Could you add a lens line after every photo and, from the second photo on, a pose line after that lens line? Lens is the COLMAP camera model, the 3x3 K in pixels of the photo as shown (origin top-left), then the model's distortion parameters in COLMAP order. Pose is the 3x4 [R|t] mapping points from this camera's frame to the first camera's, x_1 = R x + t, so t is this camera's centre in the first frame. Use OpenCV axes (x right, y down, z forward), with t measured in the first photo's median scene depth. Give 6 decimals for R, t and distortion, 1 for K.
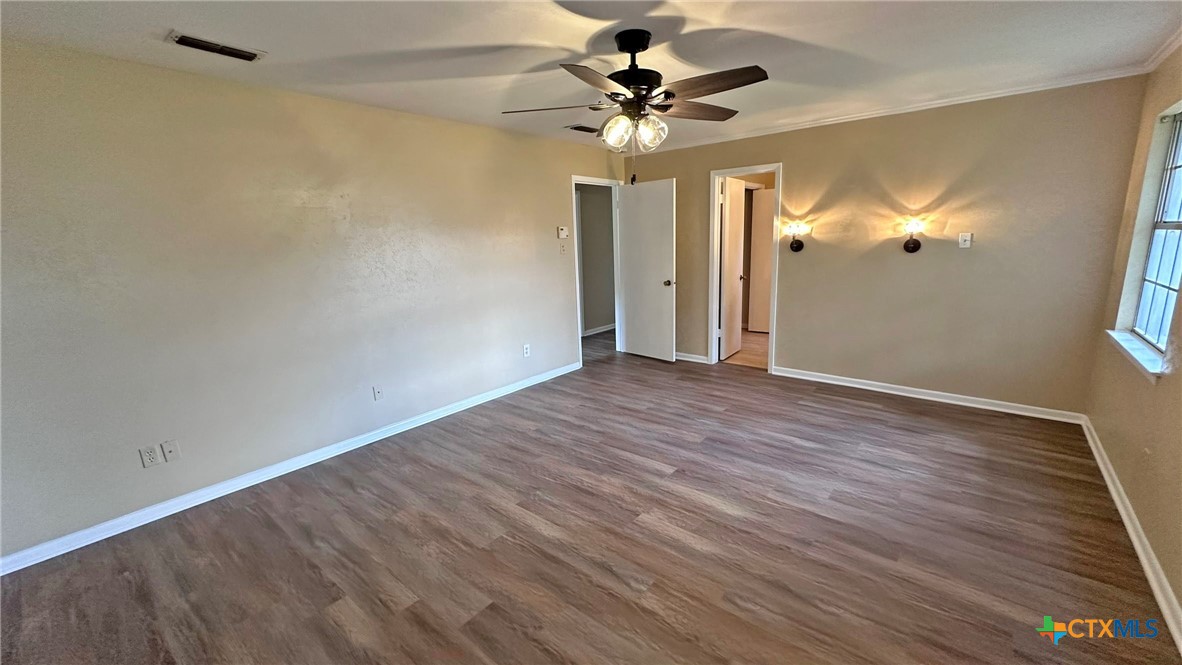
lens RADIAL K [[472.8, 0, 589.8], [0, 472.8, 331.4], [0, 0, 1]] dist [-0.000617, 0.000083]
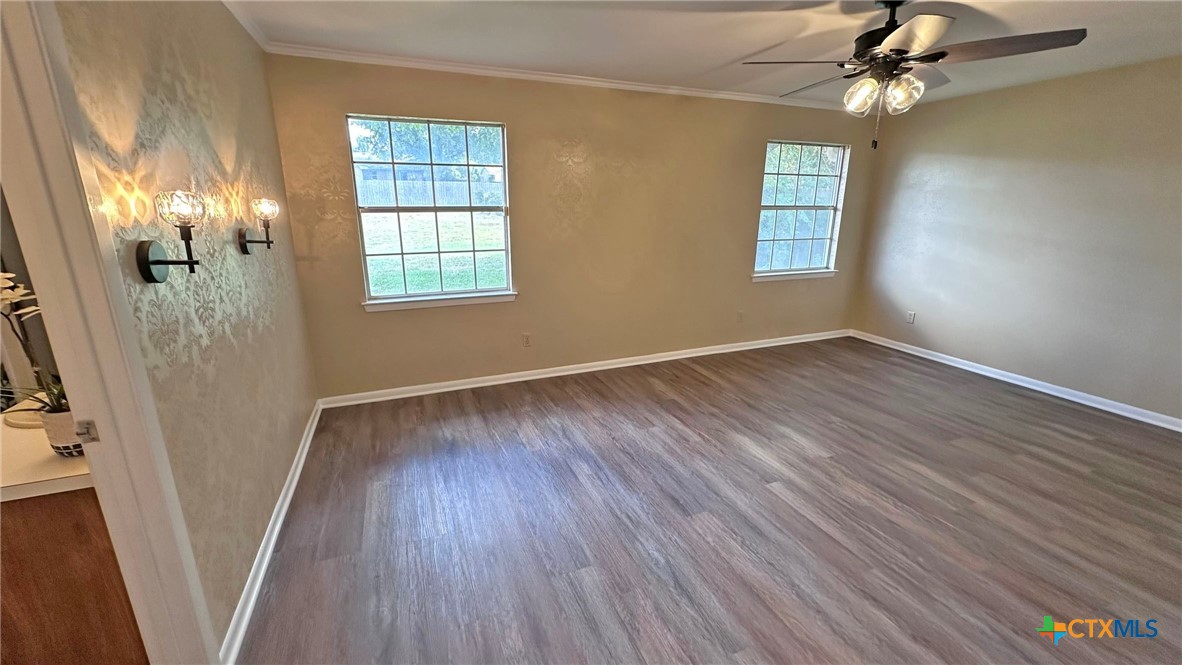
lens RADIAL K [[472.8, 0, 589.8], [0, 472.8, 331.4], [0, 0, 1]] dist [-0.000617, 0.000083]
pose [[-0.880728, -0.097893, 0.463395, 0.102149], [0.117779, 0.902402, 0.414485, -0.368379], [-0.458744, 0.419627, -0.783242, 1.784177]]
